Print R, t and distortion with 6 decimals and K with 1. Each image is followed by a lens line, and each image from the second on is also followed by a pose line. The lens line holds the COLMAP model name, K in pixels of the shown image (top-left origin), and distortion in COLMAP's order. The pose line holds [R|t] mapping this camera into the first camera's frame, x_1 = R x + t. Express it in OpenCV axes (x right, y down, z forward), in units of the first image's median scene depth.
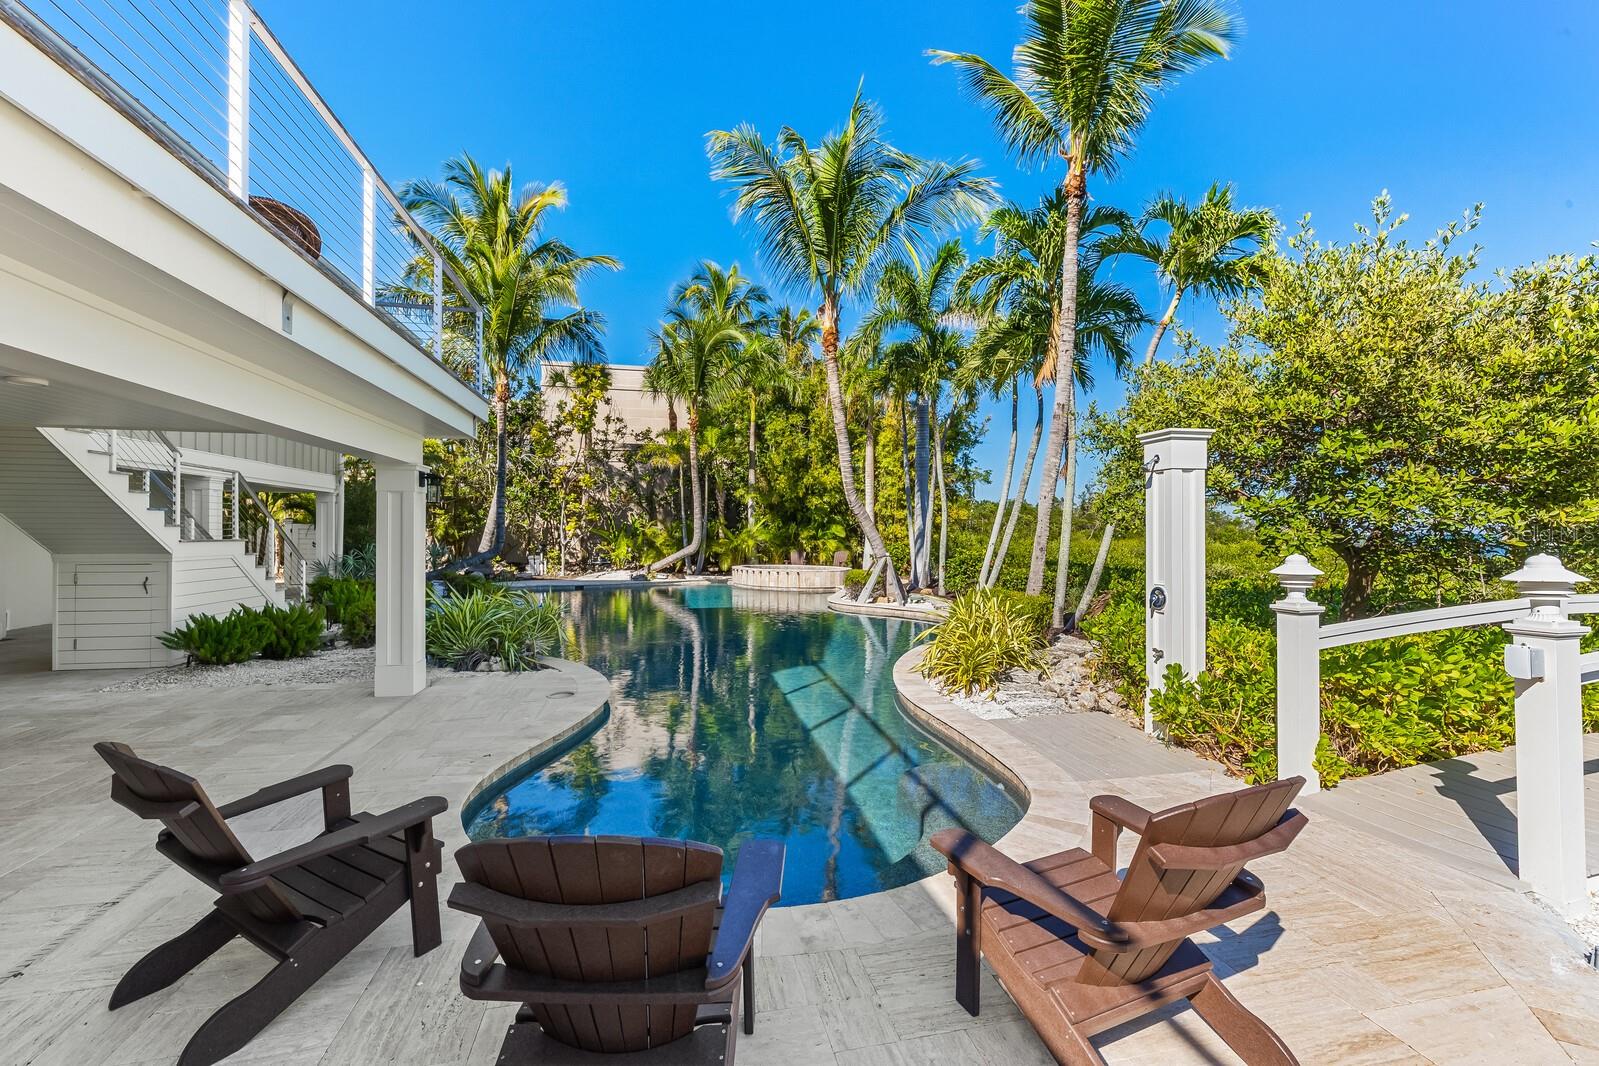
lens RADIAL K [[669.2, 0, 792.1], [0, 669.2, 528.1], [0, 0, 1]] dist [0.001673, 0.000448]
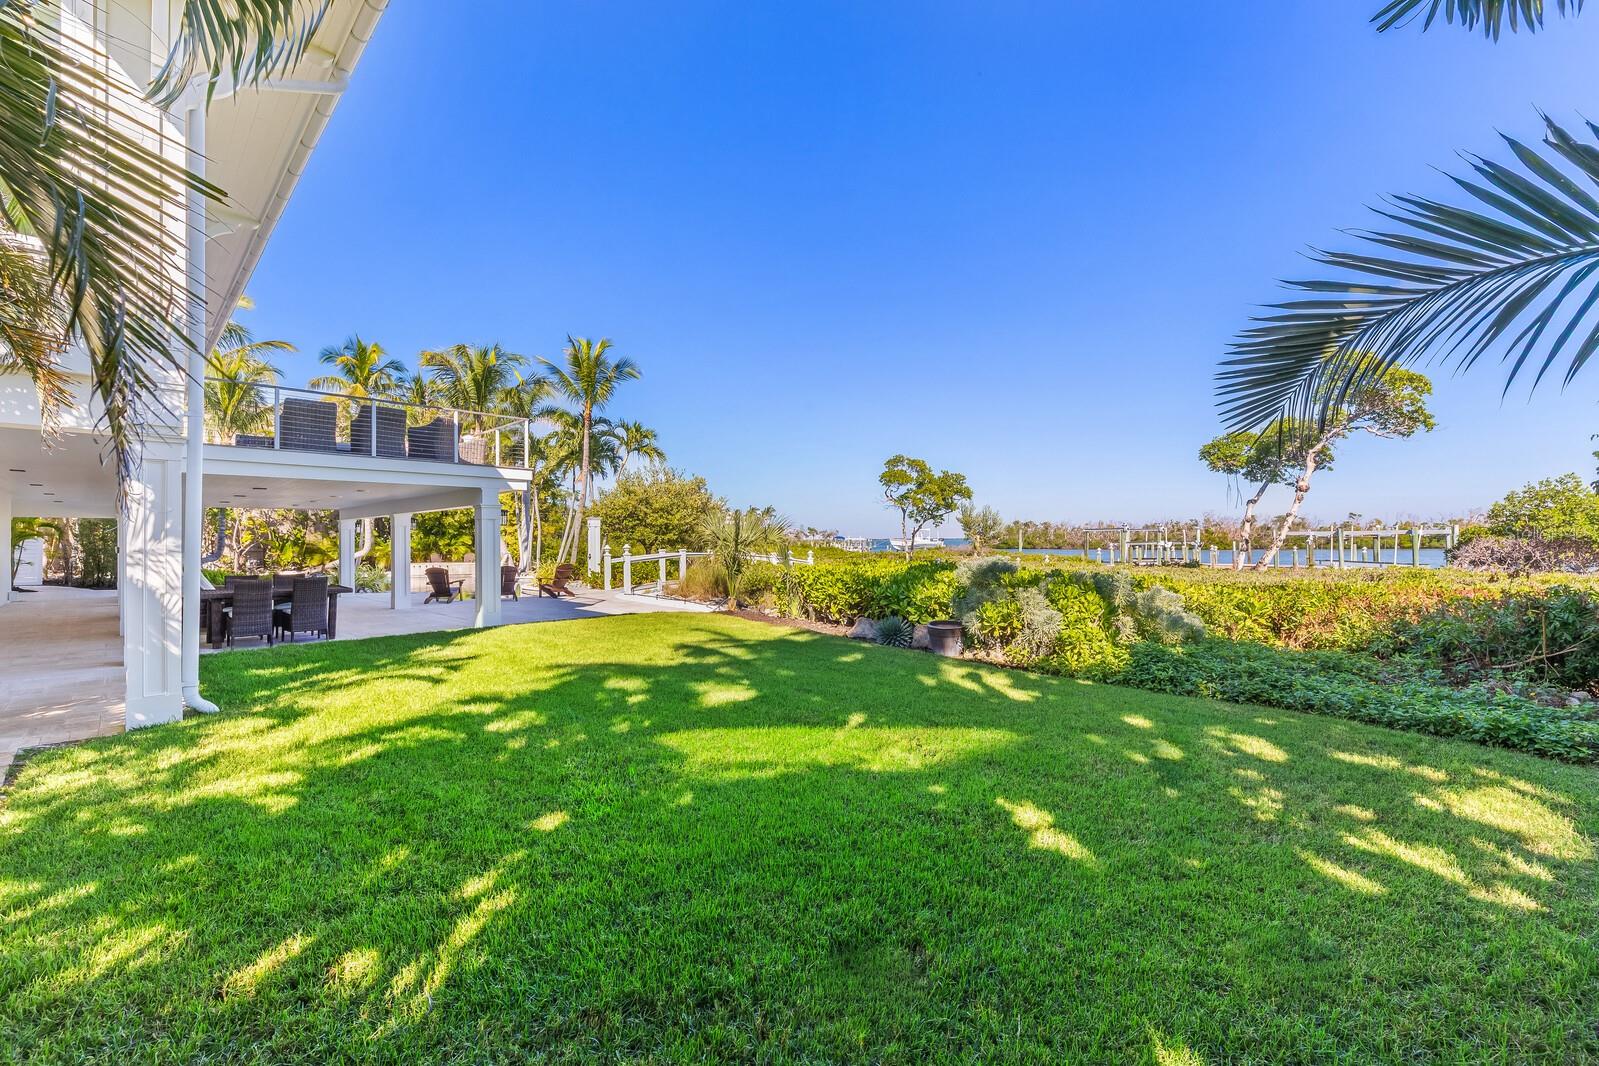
lens RADIAL K [[669.2, 0, 800.0], [0, 669.2, 537.6], [0, 0, 1]] dist [0.001673, 0.000448]
pose [[0.832390, -0.001543, 0.554188, -0.142377], [0.000269, 0.999997, 0.002380, -0.004803], [-0.554190, -0.001832, 0.832388, -0.678834]]
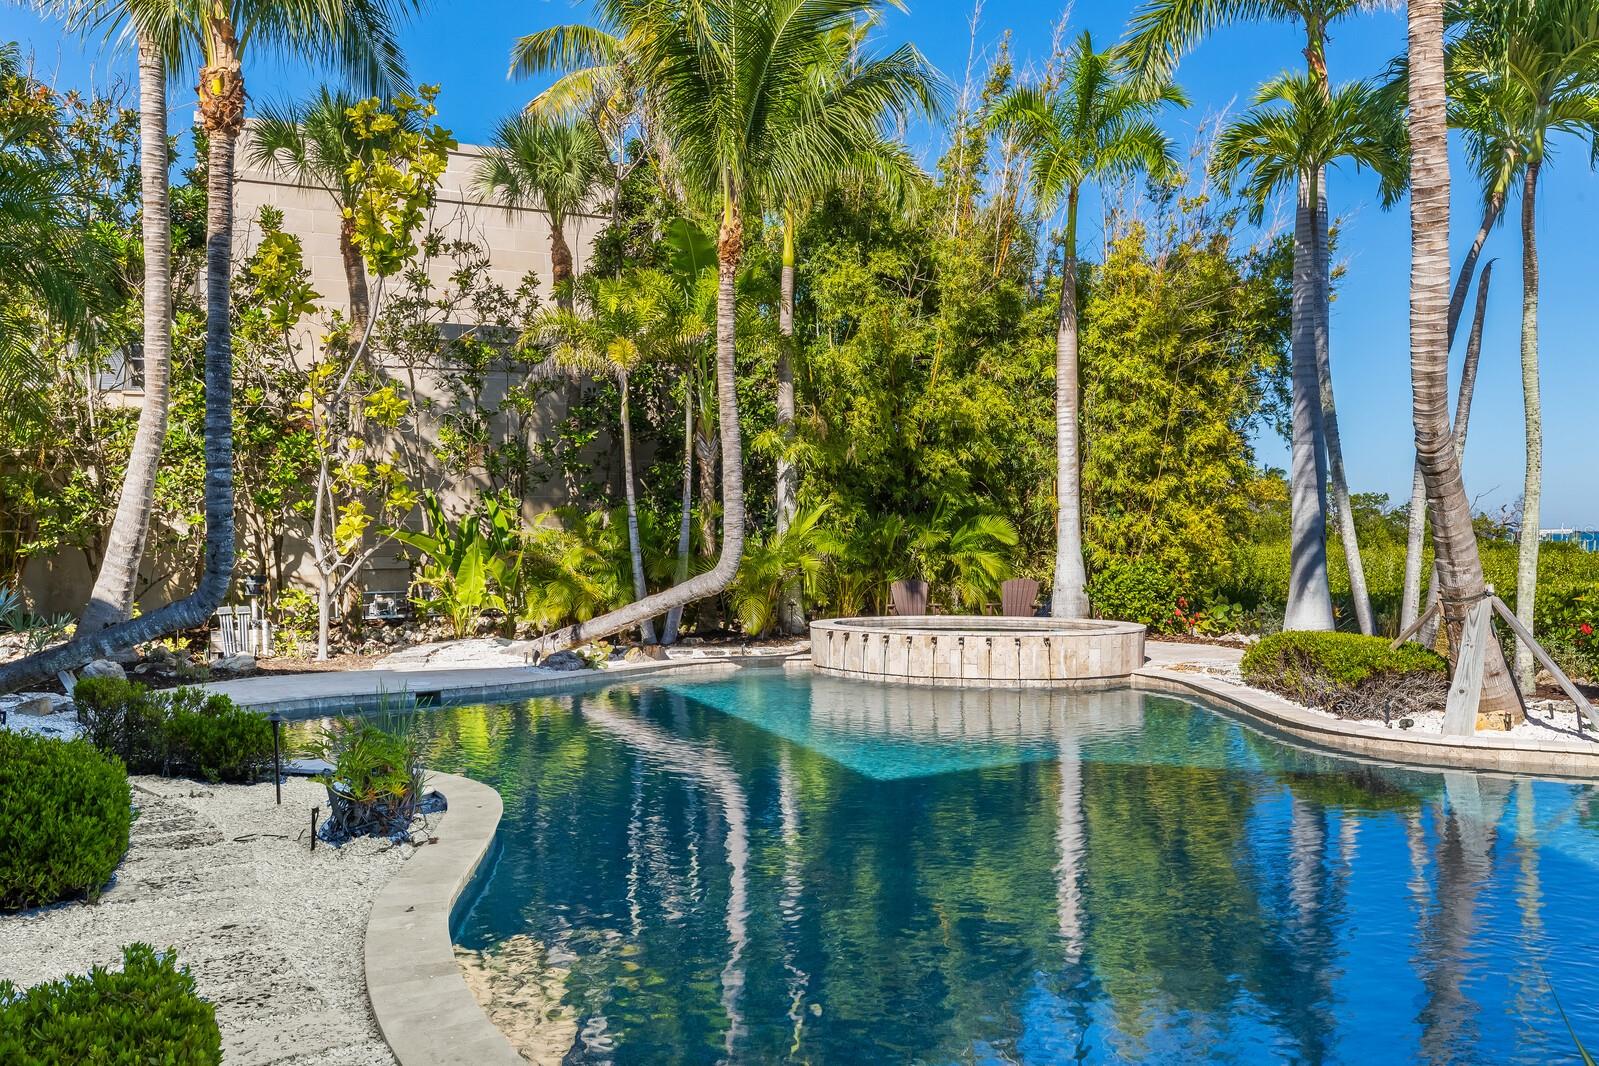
lens RADIAL K [[1229.3, 0, 807.0], [0, 1229.3, 542.1], [0, 0, 1]] dist [0.013985, 0.001443]
pose [[0.984466, -0.012566, 0.175122, -0.185350], [0.011127, 0.999896, 0.009199, 0.002802], [-0.175220, -0.007108, 0.984504, 0.262195]]
